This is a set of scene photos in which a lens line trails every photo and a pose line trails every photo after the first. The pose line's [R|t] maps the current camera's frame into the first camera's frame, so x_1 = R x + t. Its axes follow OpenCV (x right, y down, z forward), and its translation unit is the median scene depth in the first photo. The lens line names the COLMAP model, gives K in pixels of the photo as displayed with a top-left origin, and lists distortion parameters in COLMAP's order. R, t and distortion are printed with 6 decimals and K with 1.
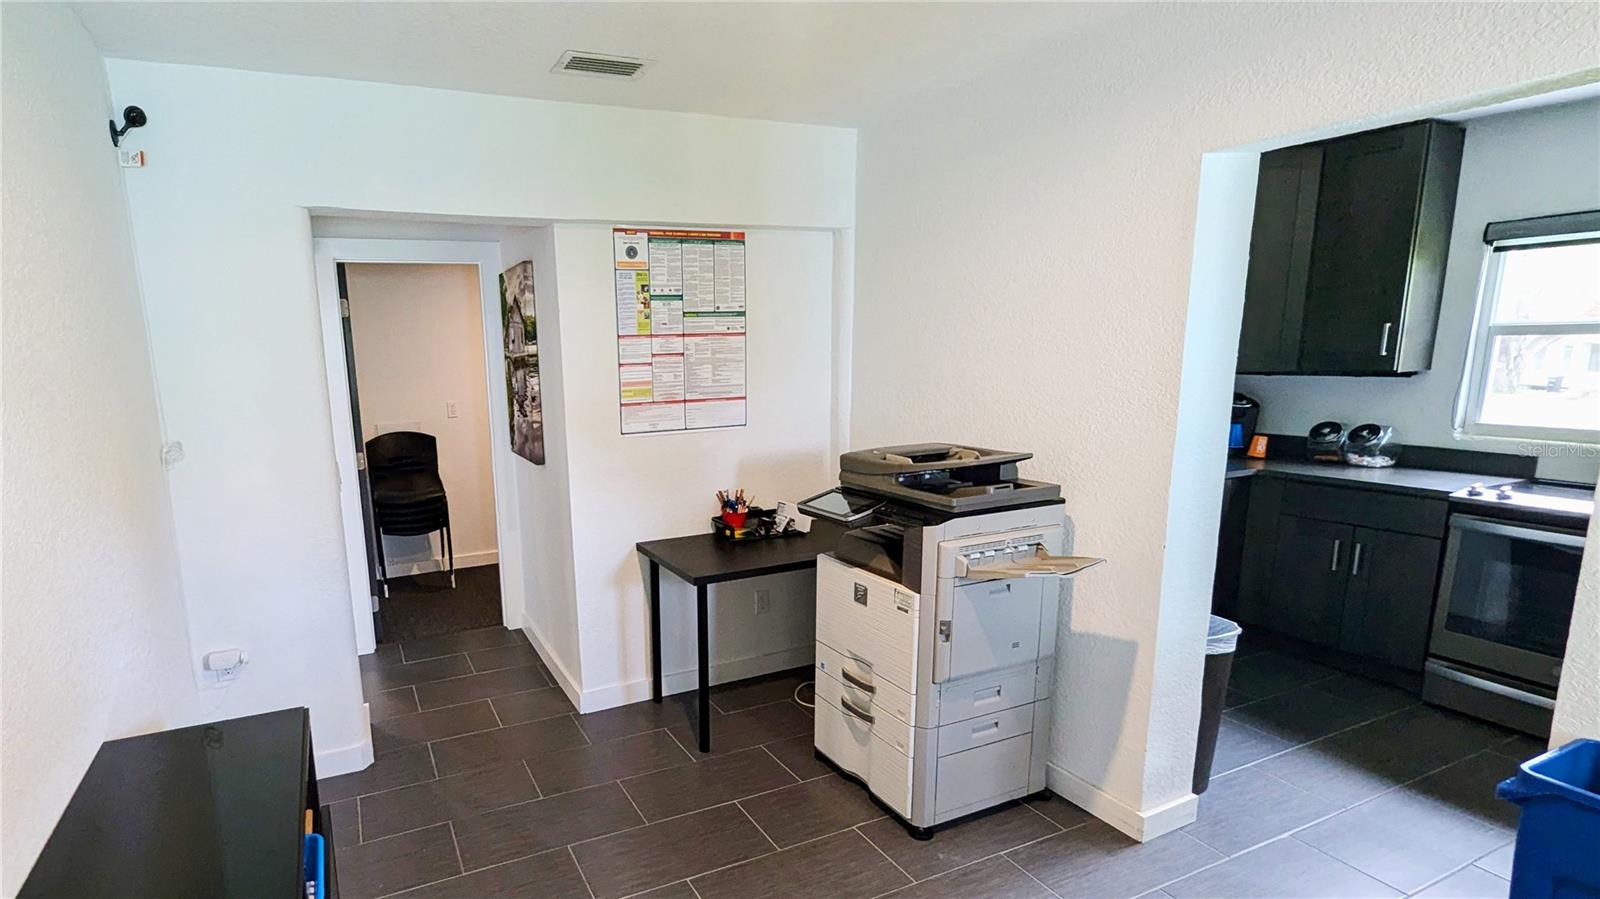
lens RADIAL K [[782.5, 0, 653.1], [0, 782.5, 496.3], [0, 0, 1]] dist [0.000649, -0.001082]
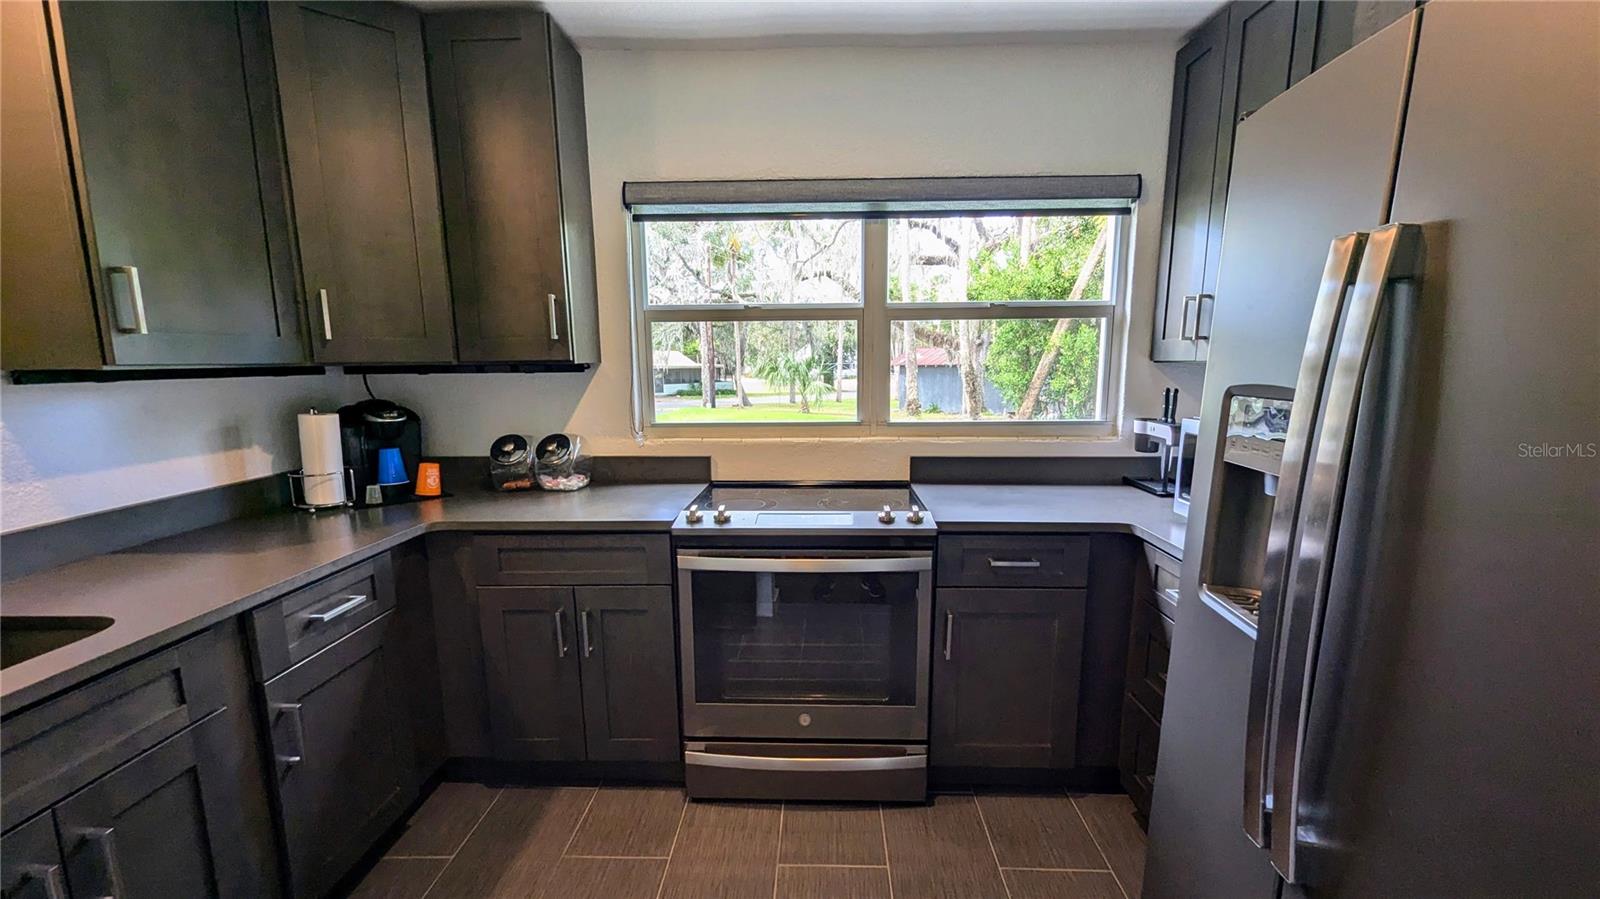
lens RADIAL K [[660.3, 0, 807.3], [0, 660.3, 468.6], [0, 0, 1]] dist [0.001676, -0.002175]
pose [[0.412082, -0.128303, 0.902068, 0.449539], [0.167757, 0.983795, 0.063292, -0.060632], [-0.895570, 0.125247, 0.426927, 0.528652]]
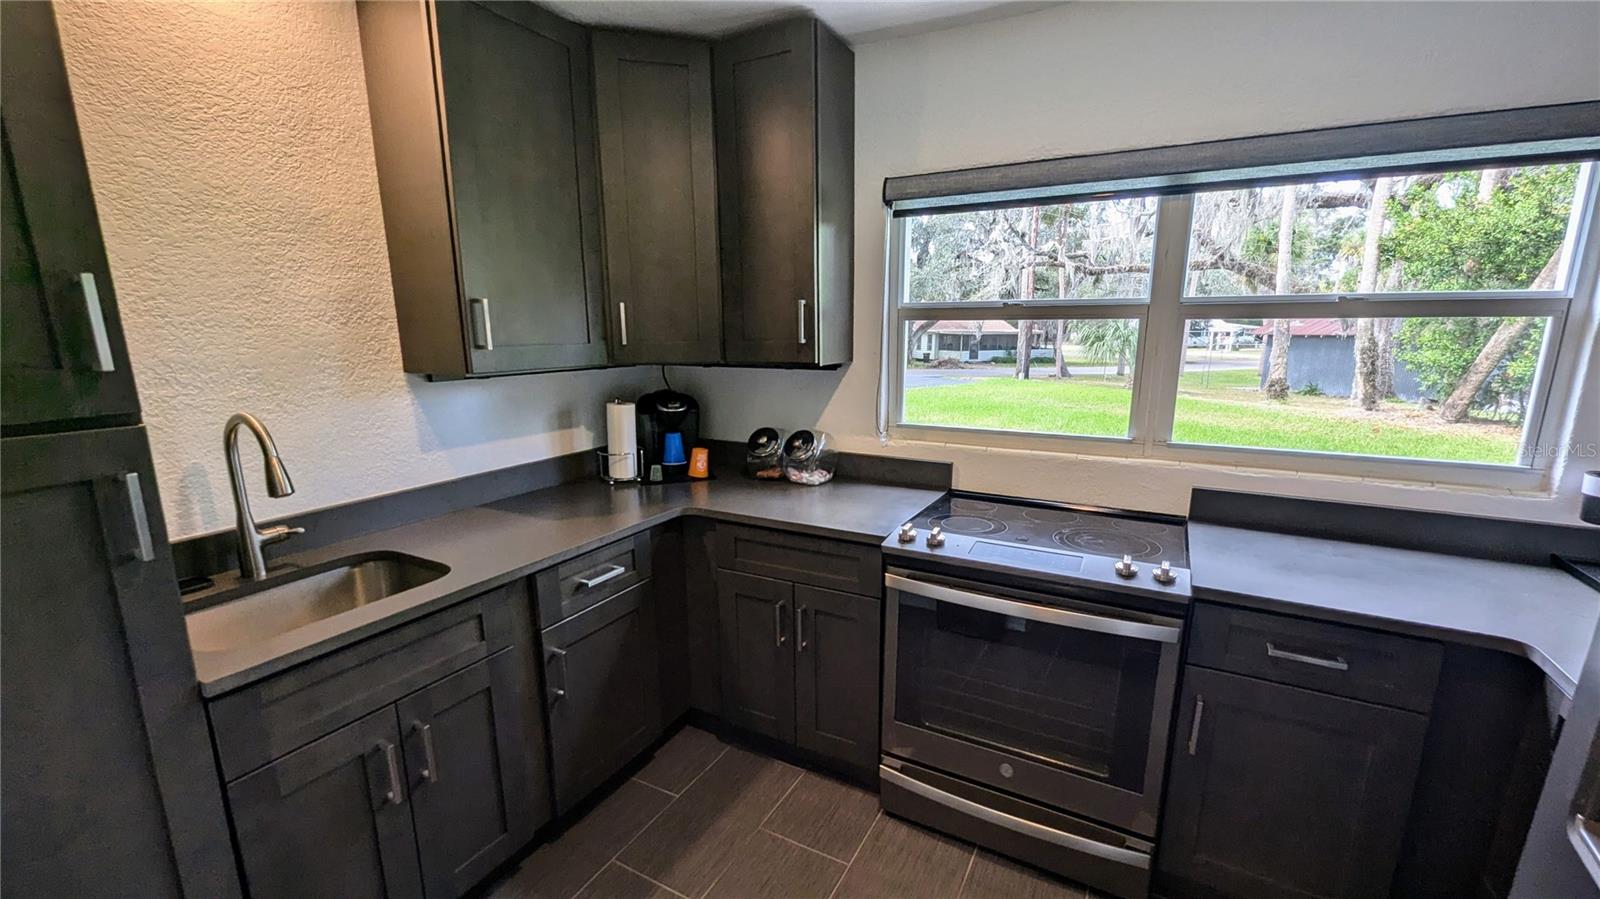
lens RADIAL K [[660.3, 0, 807.3], [0, 660.3, 468.6], [0, 0, 1]] dist [0.001676, -0.002175]
pose [[0.779480, -0.112961, 0.616157, 0.515268], [0.101278, 0.993392, 0.053997, -0.091359], [-0.618185, 0.020313, 0.785770, 0.485826]]
